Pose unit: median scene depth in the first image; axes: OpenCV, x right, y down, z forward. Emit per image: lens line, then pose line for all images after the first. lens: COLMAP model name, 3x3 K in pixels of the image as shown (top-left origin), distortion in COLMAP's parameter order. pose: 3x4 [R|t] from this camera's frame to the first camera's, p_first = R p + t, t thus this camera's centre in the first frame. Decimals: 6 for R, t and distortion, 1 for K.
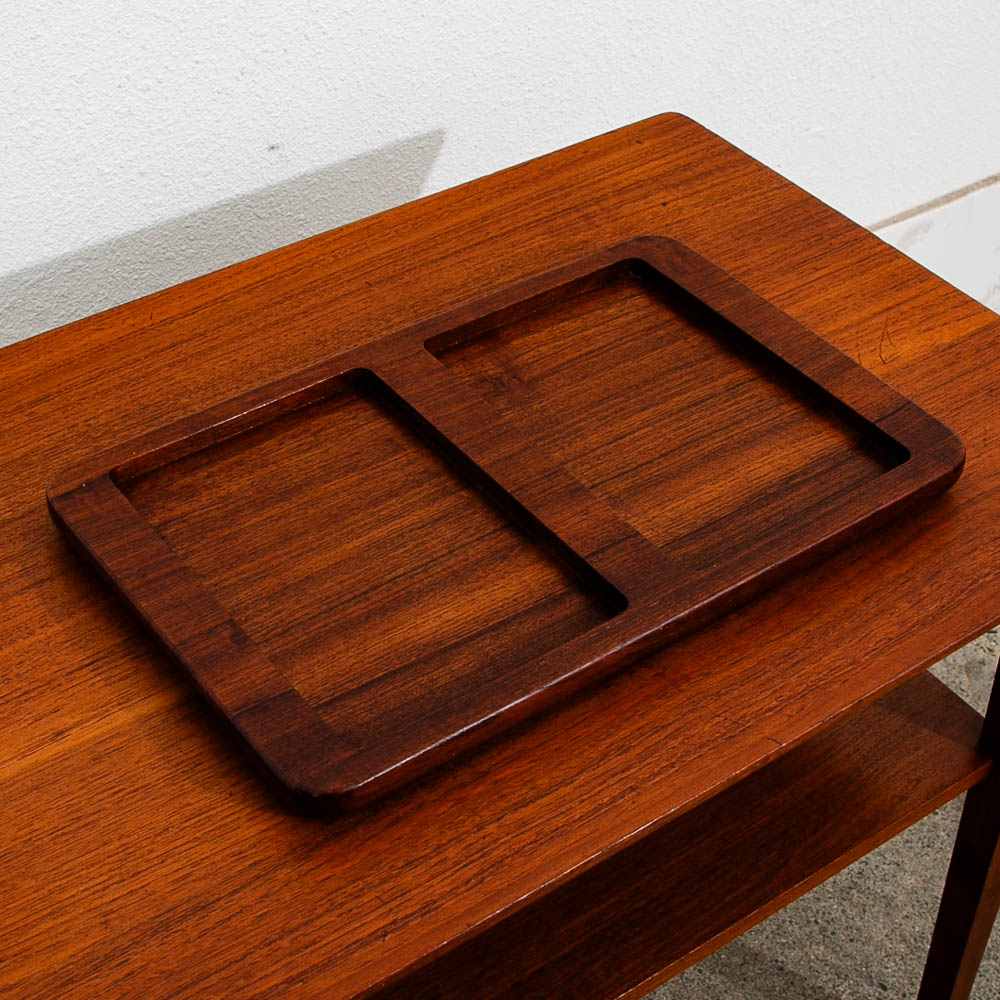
lens RADIAL K [[1832.0, 0, 462.2], [0, 1832.0, 503.1], [0, 0, 1]] dist [-0.159594, 0.274934]
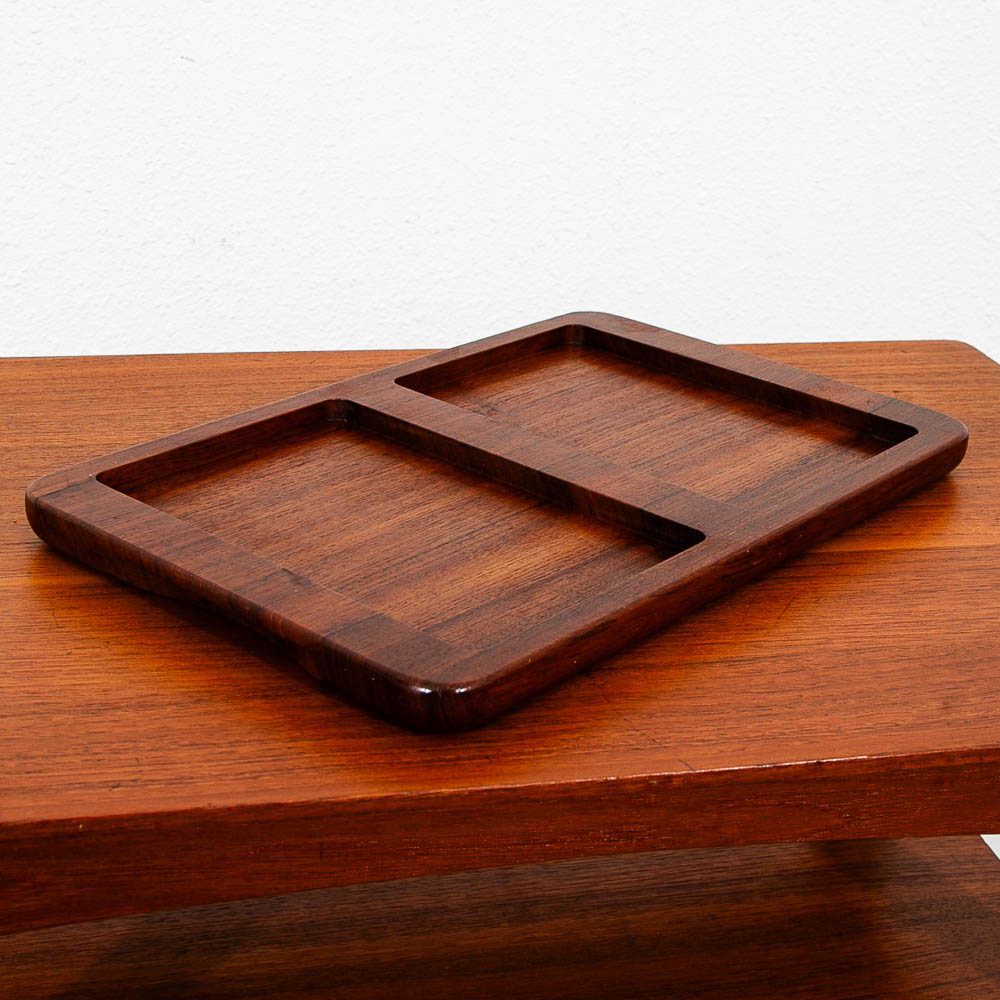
lens RADIAL K [[1836.4, 0, 485.6], [0, 1836.4, 504.7], [0, 0, 1]] dist [-0.102816, 0.194980]
pose [[0.921875, 0.184047, -0.340989, 0.302087], [-0.282461, 0.921599, -0.266215, 0.232350], [0.265259, 0.341733, 0.901586, 0.183426]]
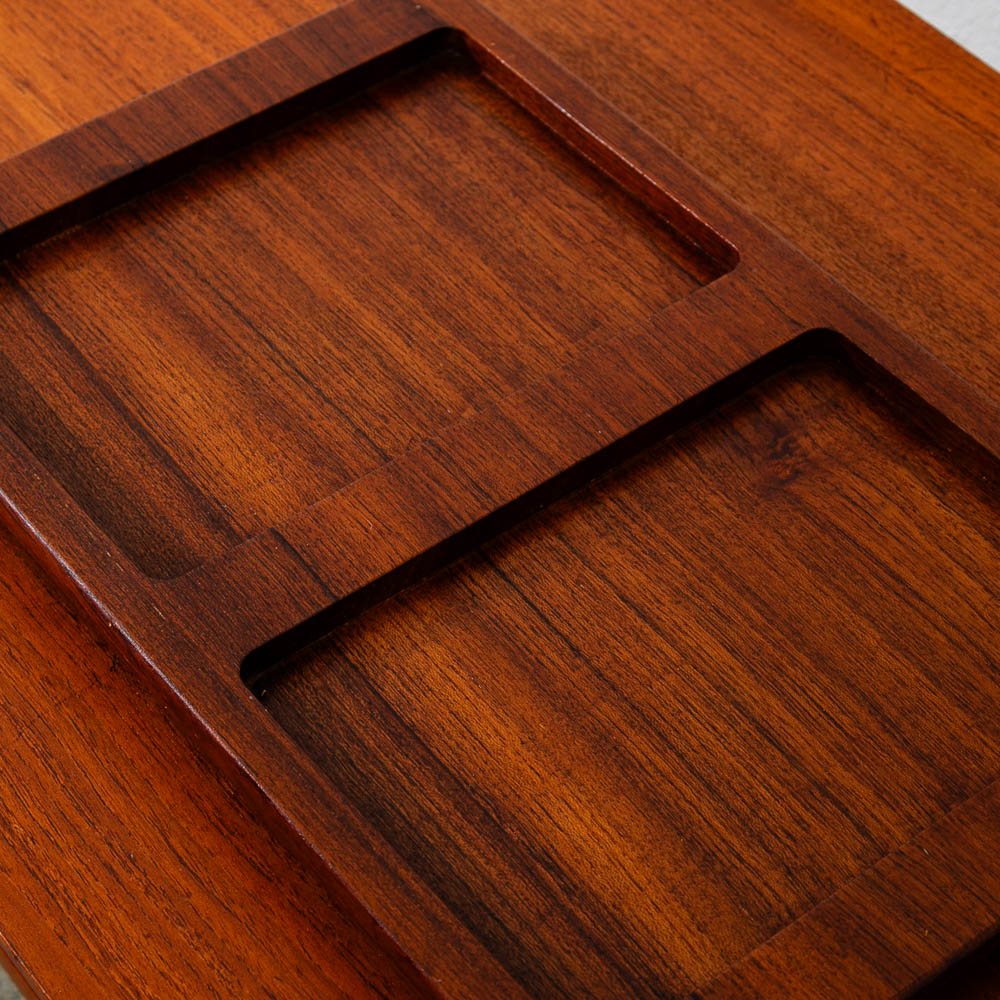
lens RADIAL K [[2508.1, 0, 437.0], [0, 2508.1, 500.7], [0, 0, 1]] dist [0.055358, 0.326480]
pose [[0.032211, 0.733769, -0.678635, 0.588839], [-0.657734, 0.526807, 0.538387, -0.432158], [0.752561, 0.429019, 0.499593, 0.576502]]
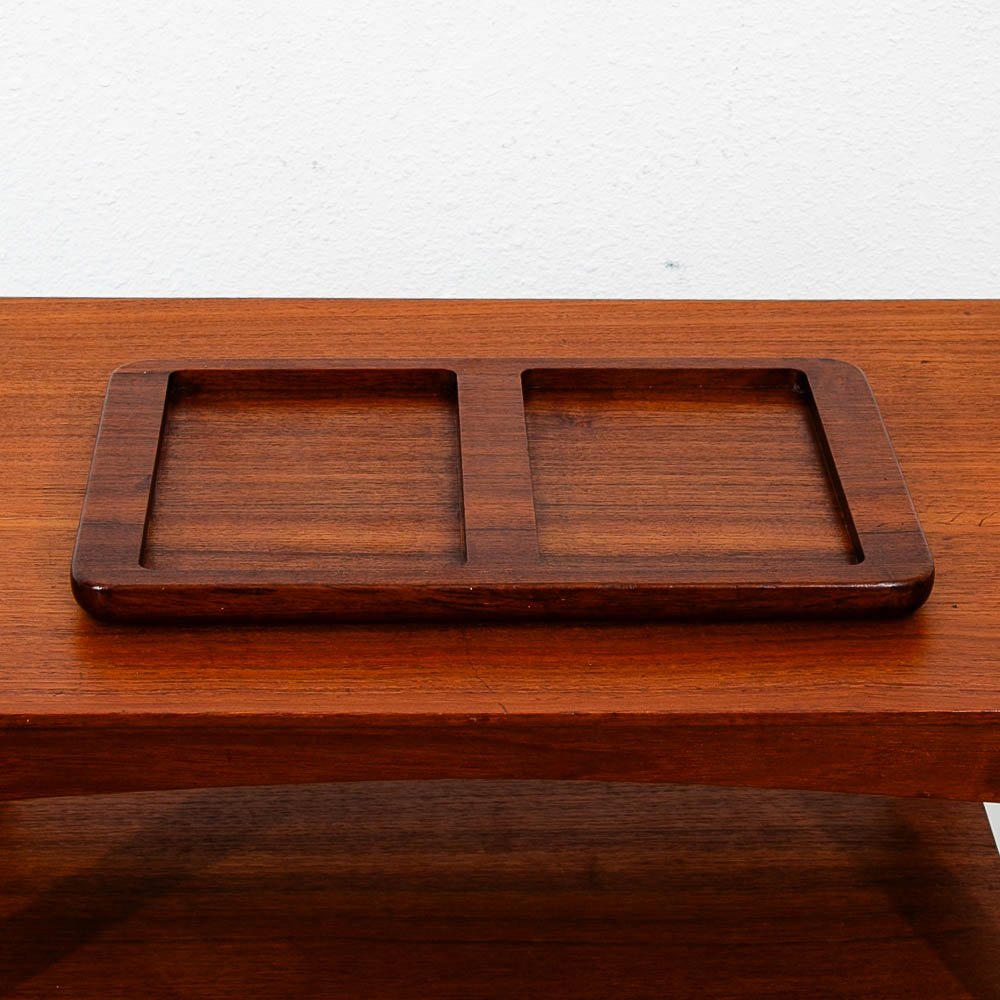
lens RADIAL K [[2762.8, 0, 417.5], [0, 2762.8, 499.9], [0, 0, 1]] dist [-0.022633, 0.290295]
pose [[0.817426, 0.252247, -0.517867, 0.783973], [-0.369399, 0.919374, -0.135260, 0.218403], [0.441994, 0.301865, 0.844700, -0.301402]]
